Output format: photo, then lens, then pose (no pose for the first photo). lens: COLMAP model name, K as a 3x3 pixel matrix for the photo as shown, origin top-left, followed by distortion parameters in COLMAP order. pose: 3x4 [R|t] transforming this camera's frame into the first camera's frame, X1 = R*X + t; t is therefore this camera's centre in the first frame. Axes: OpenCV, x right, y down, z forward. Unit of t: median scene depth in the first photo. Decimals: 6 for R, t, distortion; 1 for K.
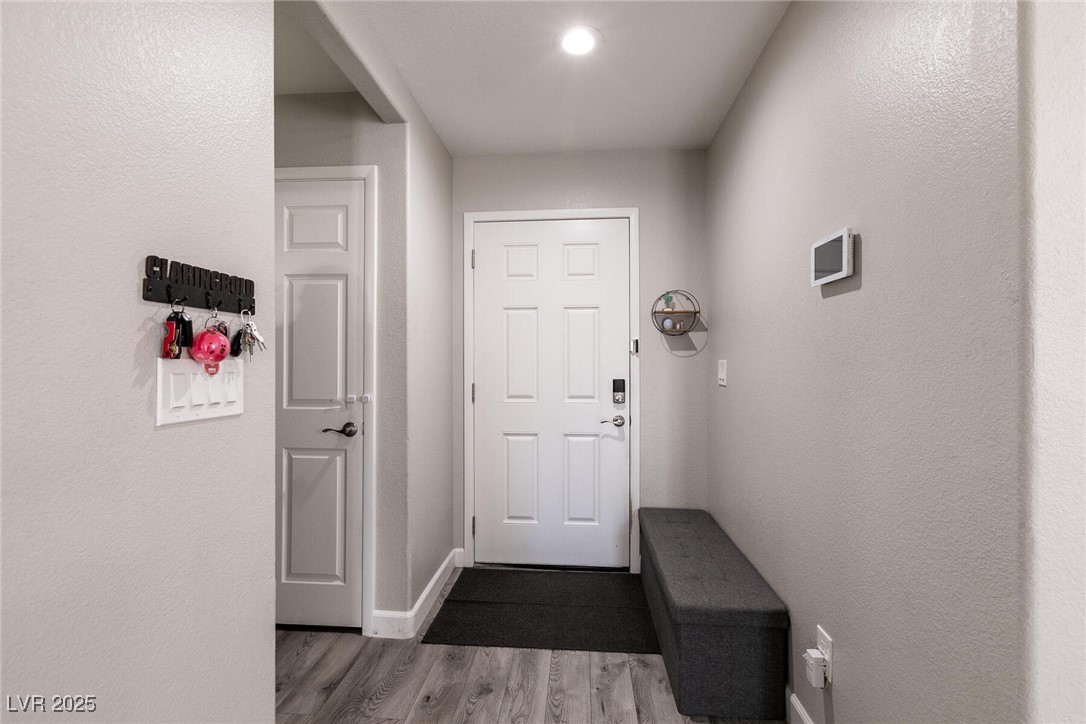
lens RADIAL K [[483.1, 0, 542.1], [0, 483.1, 366.3], [0, 0, 1]] dist [0.004201, -0.000310]
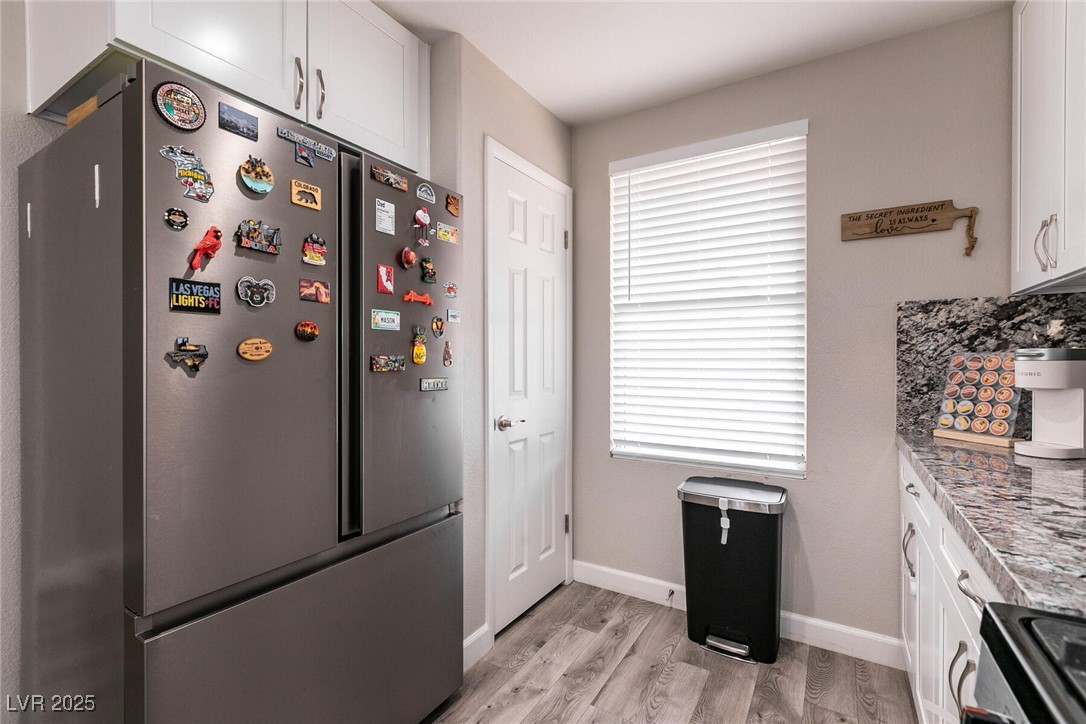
lens RADIAL K [[483.1, 0, 550.1], [0, 483.1, 362.5], [0, 0, 1]] dist [0.004201, -0.000310]
pose [[0.894457, 0.001193, -0.447151, 1.041923], [-0.000916, 0.999999, 0.000836, 0.005707], [0.447152, -0.000338, 0.894458, 0.101342]]
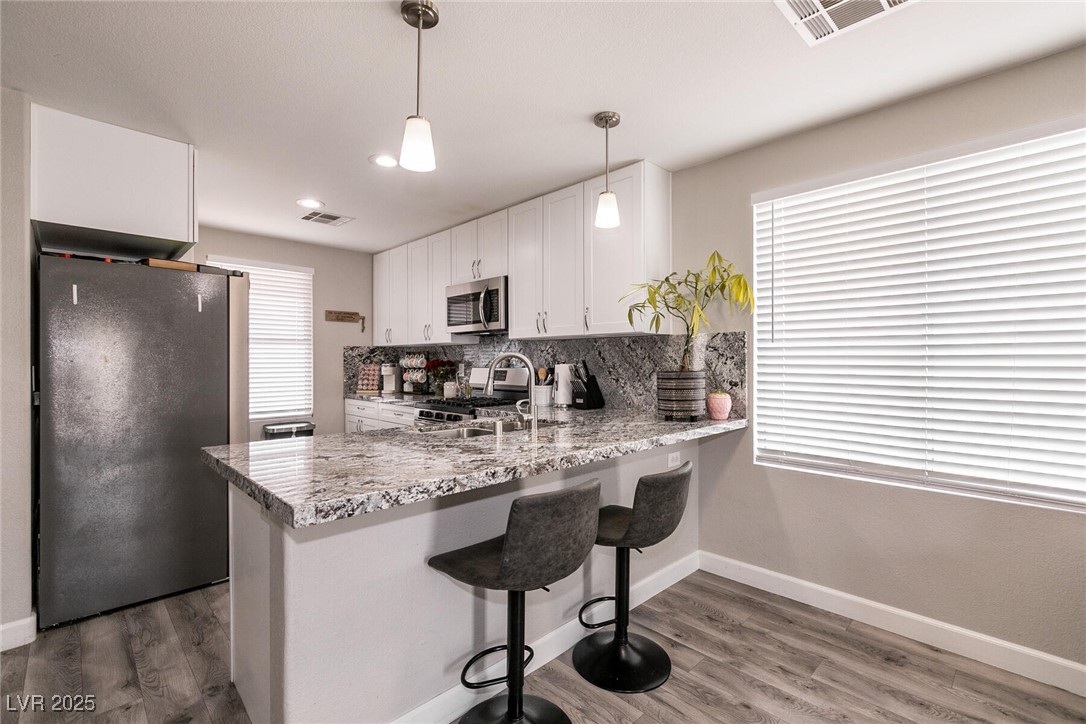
lens RADIAL K [[483.1, 0, 543.4], [0, 483.1, 361.9], [0, 0, 1]] dist [0.004201, -0.000310]
pose [[0.654958, -0.001437, 0.755664, 0.273100], [0.009707, 0.999932, -0.006512, 0.001944], [-0.755603, 0.011600, 0.654927, -0.870146]]
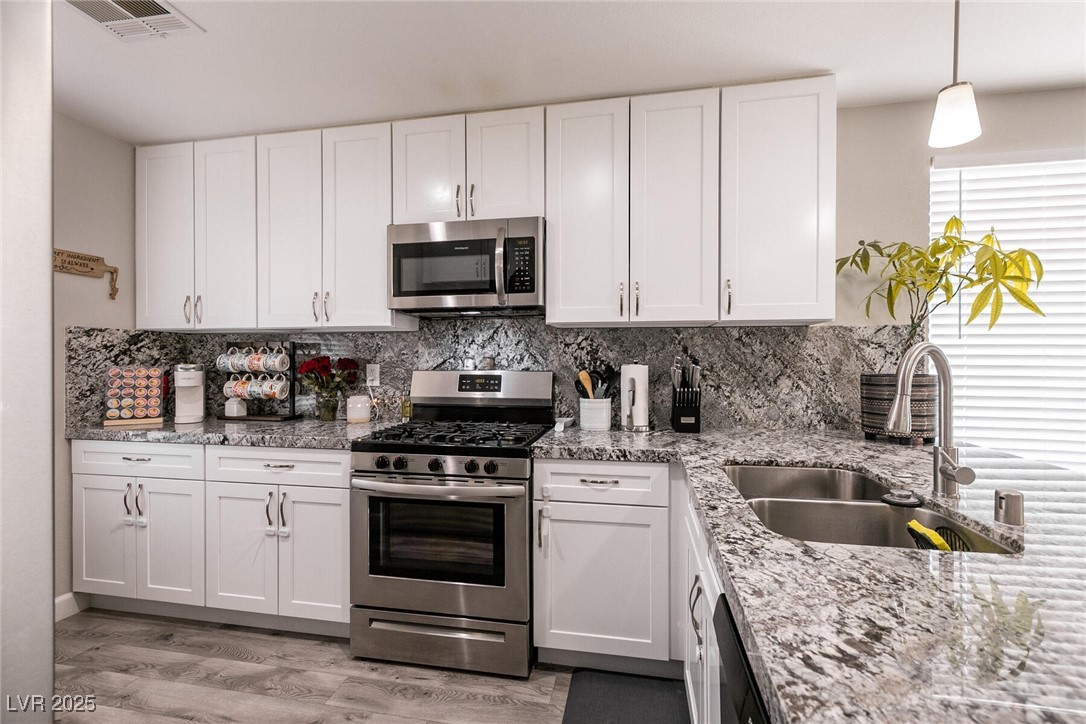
lens RADIAL K [[483.1, 0, 545.3], [0, 483.1, 363.7], [0, 0, 1]] dist [0.004201, -0.000310]
pose [[0.111833, -0.007457, 0.993699, 0.418197], [0.010368, 0.999926, 0.006337, -0.008946], [-0.993673, 0.009594, 0.111902, -0.008181]]
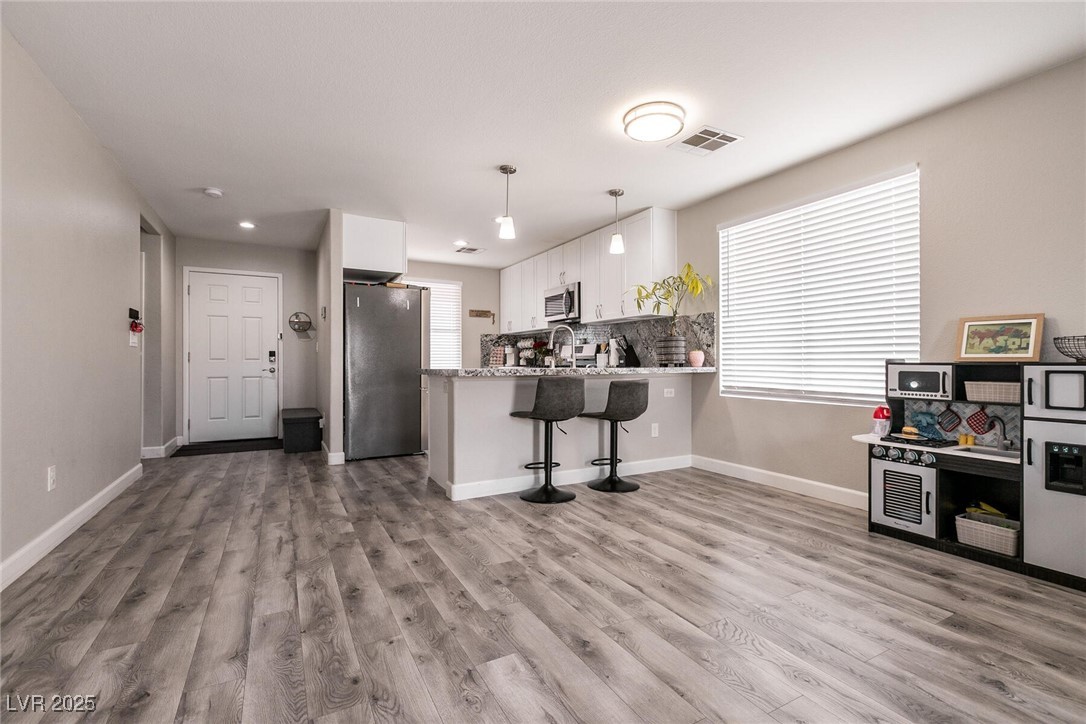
lens RADIAL K [[483.1, 0, 544.2], [0, 483.1, 361.9], [0, 0, 1]] dist [0.004201, -0.000310]
pose [[0.833615, 0.000120, 0.552345, -0.024975], [0.007490, 0.999906, -0.011521, 0.112145], [-0.552295, 0.013741, 0.833536, -1.523506]]
